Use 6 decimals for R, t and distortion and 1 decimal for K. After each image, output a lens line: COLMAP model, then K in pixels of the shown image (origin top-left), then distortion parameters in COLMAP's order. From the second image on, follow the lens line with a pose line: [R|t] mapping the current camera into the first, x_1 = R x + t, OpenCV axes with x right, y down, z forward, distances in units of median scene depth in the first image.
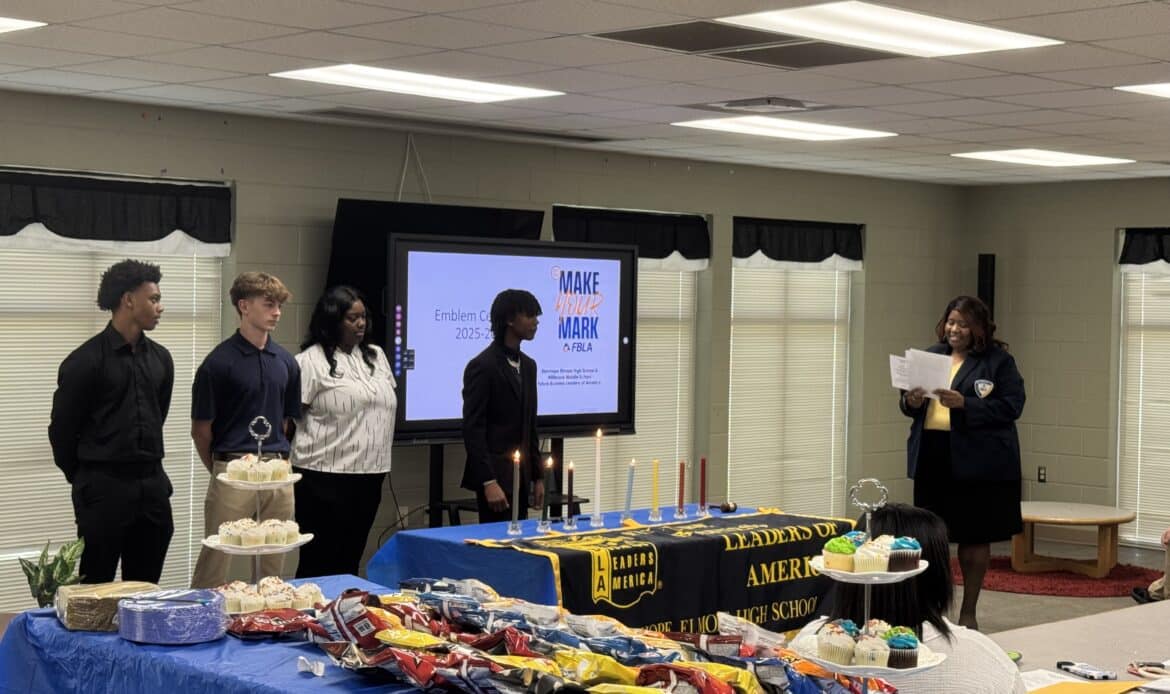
lens RADIAL K [[1854.6, 0, 585.0], [0, 1854.6, 347.0], [0, 0, 1]] dist [0.142228, -0.048648]
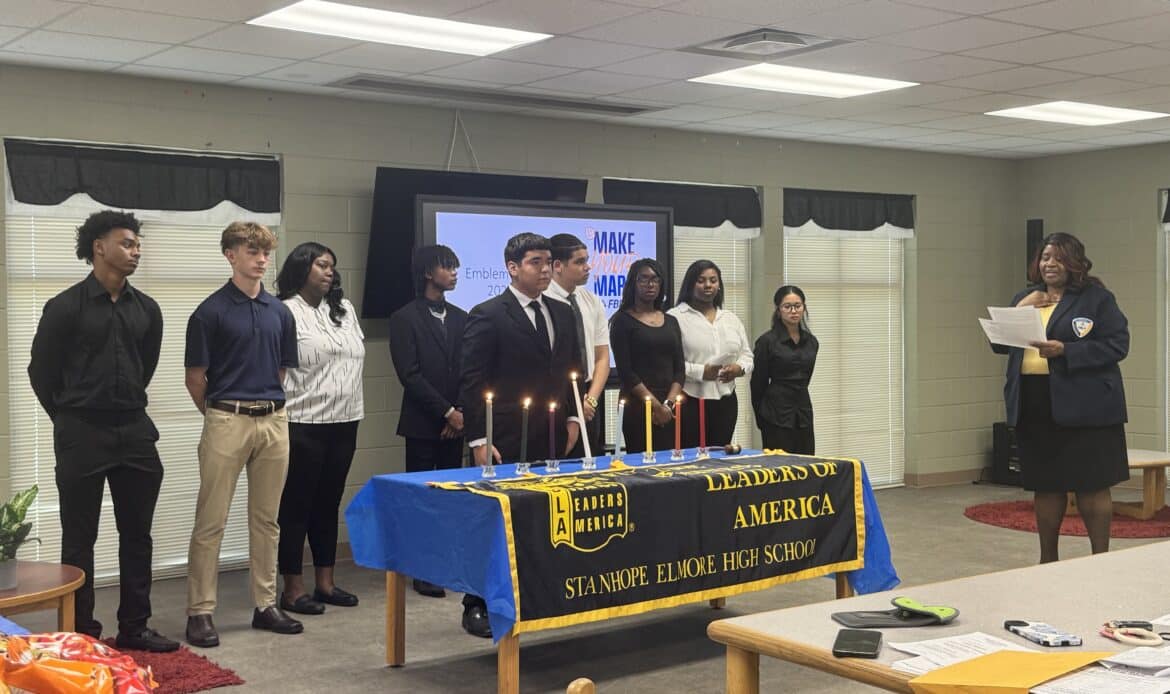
lens RADIAL K [[1403.9, 0, 585.0], [0, 1403.9, 347.0], [0, 0, 1]] dist [0.165829, -0.316343]
pose [[0.991692, -0.024546, -0.126269, 0.101525], [0.024093, 0.999697, -0.005114, 0.035910], [0.126357, 0.002030, 0.991983, 0.260975]]
